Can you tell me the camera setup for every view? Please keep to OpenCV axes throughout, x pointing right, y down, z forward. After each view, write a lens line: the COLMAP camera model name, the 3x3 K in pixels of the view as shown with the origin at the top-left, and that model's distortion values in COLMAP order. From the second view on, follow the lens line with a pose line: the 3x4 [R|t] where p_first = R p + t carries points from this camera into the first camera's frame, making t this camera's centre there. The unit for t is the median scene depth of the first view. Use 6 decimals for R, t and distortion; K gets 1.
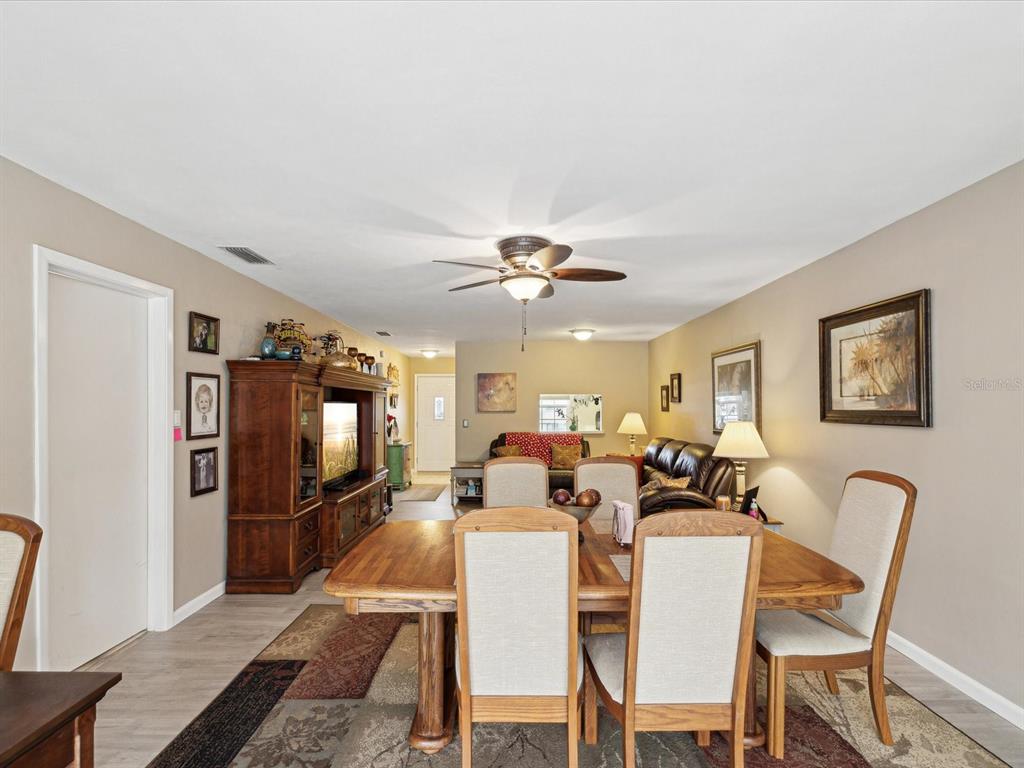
lens RADIAL K [[496.1, 0, 517.4], [0, 496.1, 404.1], [0, 0, 1]] dist [0.002527, 0.000699]
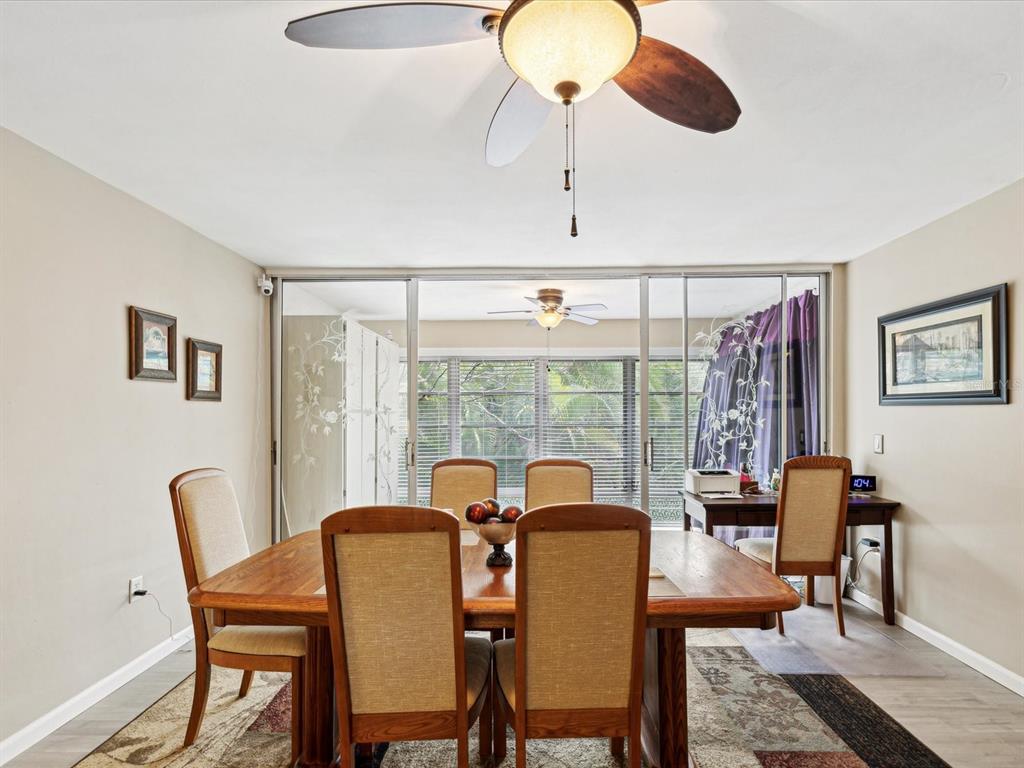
lens RADIAL K [[496.1, 0, 517.4], [0, 496.1, 404.1], [0, 0, 1]] dist [0.002527, 0.000699]
pose [[-0.999409, 0.004015, 0.034139, 0.017931], [0.003208, 0.999715, -0.023667, 0.009929], [-0.034224, -0.023544, -0.999137, 0.612832]]
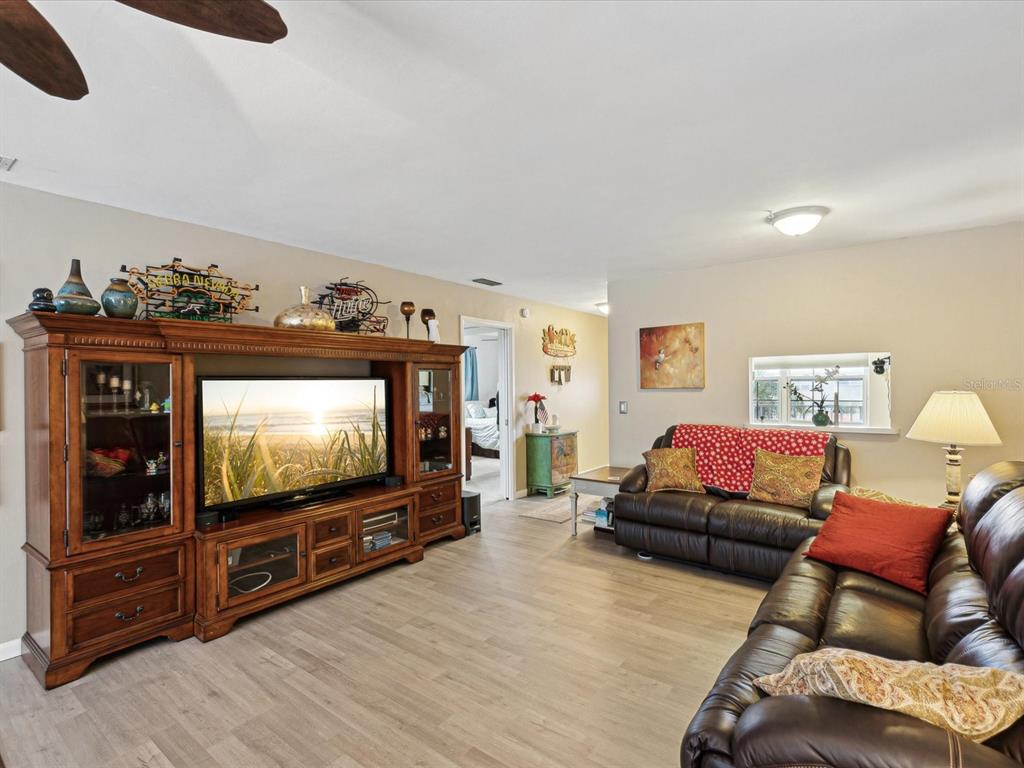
lens RADIAL K [[494.4, 0, 510.3], [0, 494.4, 391.4], [0, 0, 1]] dist [0.001970, 0.000838]
pose [[0.788333, -0.001552, -0.615247, 0.195236], [0.015875, 0.999715, 0.017819, 0.004740], [0.615044, -0.023814, 0.788133, 0.445611]]
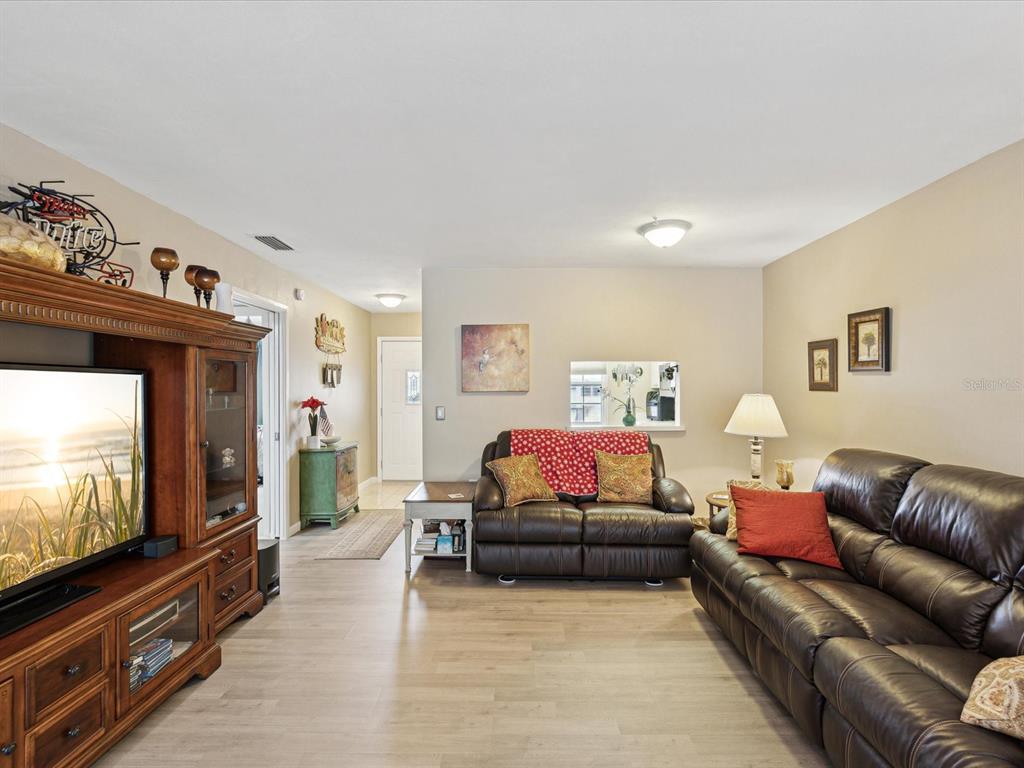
lens RADIAL K [[494.4, 0, 510.3], [0, 494.4, 391.4], [0, 0, 1]] dist [0.001970, 0.000838]
pose [[0.999618, -0.003294, -0.027451, -0.009376], [0.003689, 0.999890, 0.014334, 0.006761], [0.027400, -0.014429, 0.999520, 0.481285]]
